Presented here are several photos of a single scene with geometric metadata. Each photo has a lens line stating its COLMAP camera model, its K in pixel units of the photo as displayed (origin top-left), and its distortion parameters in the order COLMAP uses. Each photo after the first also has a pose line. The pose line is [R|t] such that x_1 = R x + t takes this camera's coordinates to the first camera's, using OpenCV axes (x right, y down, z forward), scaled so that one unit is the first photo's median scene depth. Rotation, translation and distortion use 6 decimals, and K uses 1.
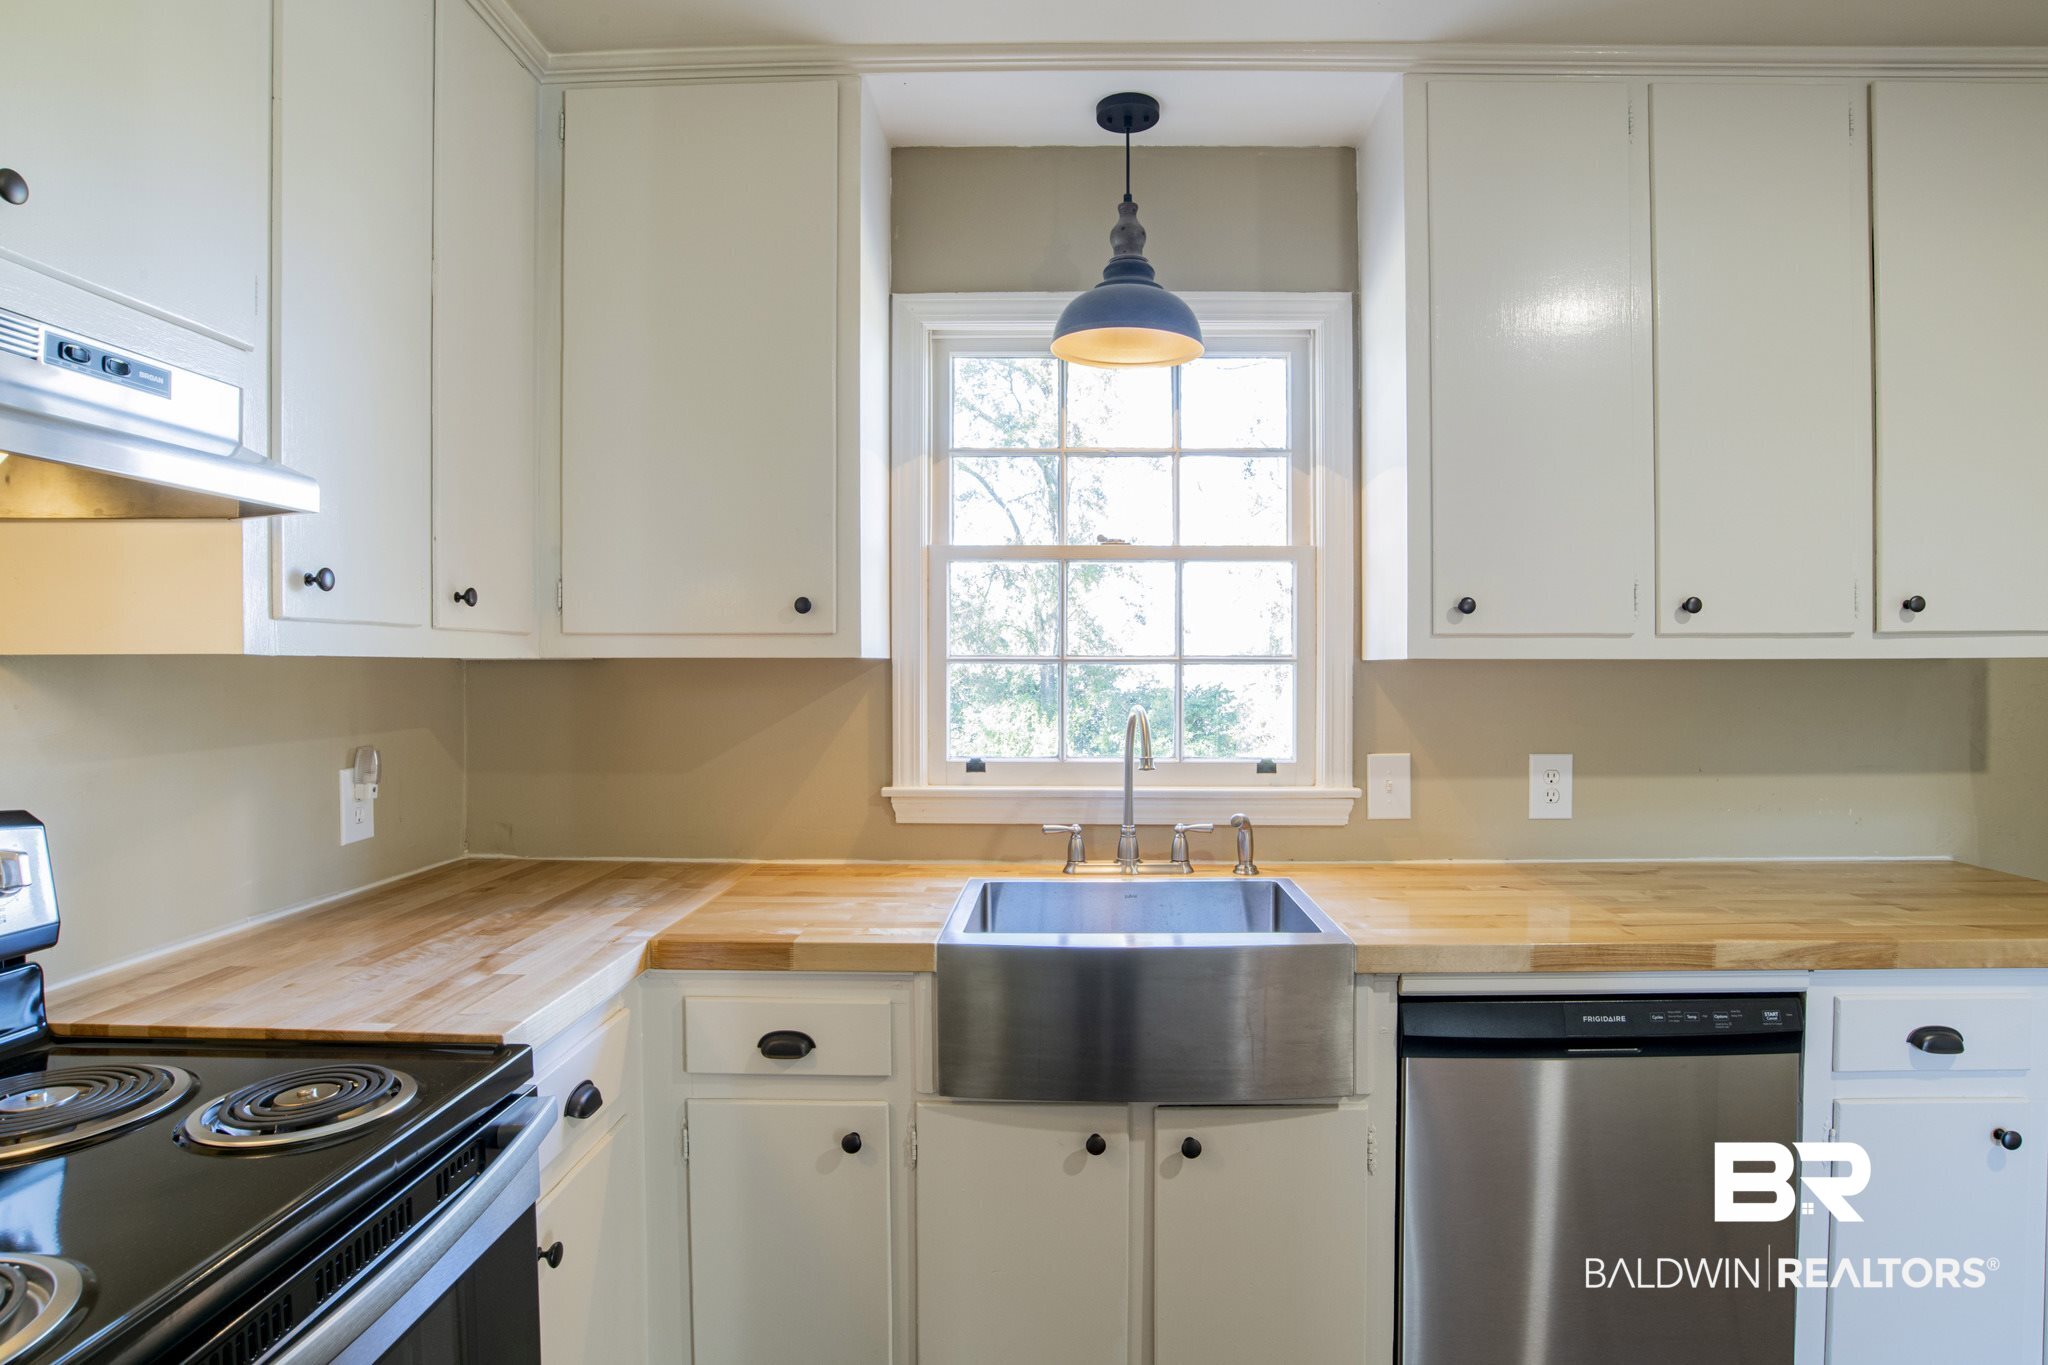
lens RADIAL K [[984.0, 0, 1061.6], [0, 984.0, 675.6], [0, 0, 1]] dist [-0.061703, 0.016360]
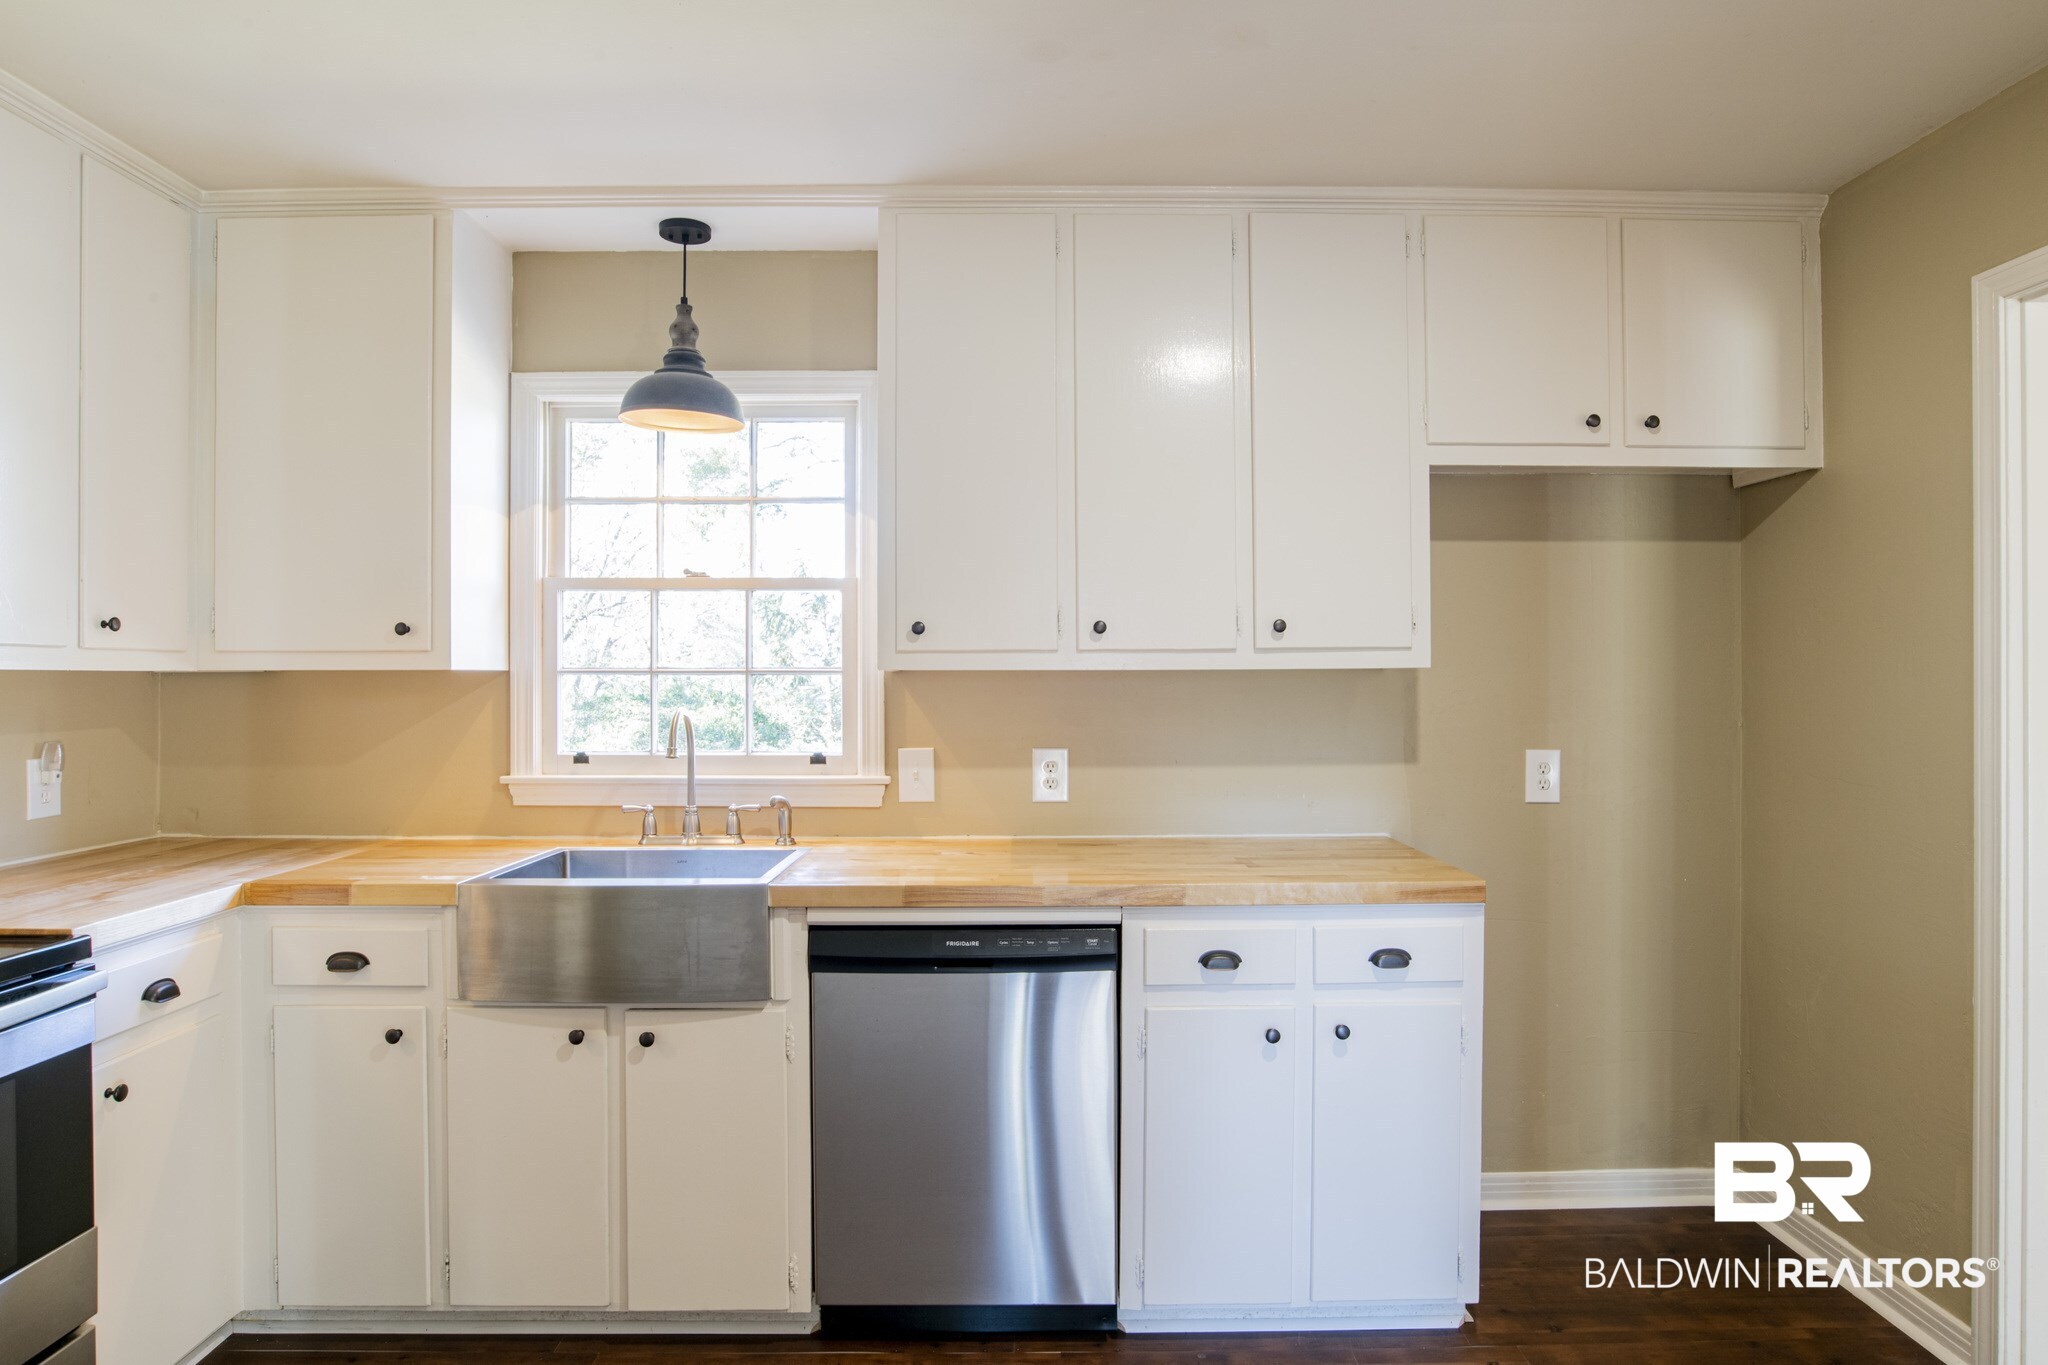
lens RADIAL K [[1044.5, 0, 1033.5], [0, 1044.5, 673.2], [0, 0, 1]] dist [-0.061213, 0.019933]
pose [[0.999309, -0.001419, 0.037140, 0.467136], [0.001953, 0.999895, -0.014347, 0.005932], [-0.037116, 0.014409, 0.999207, -0.331015]]
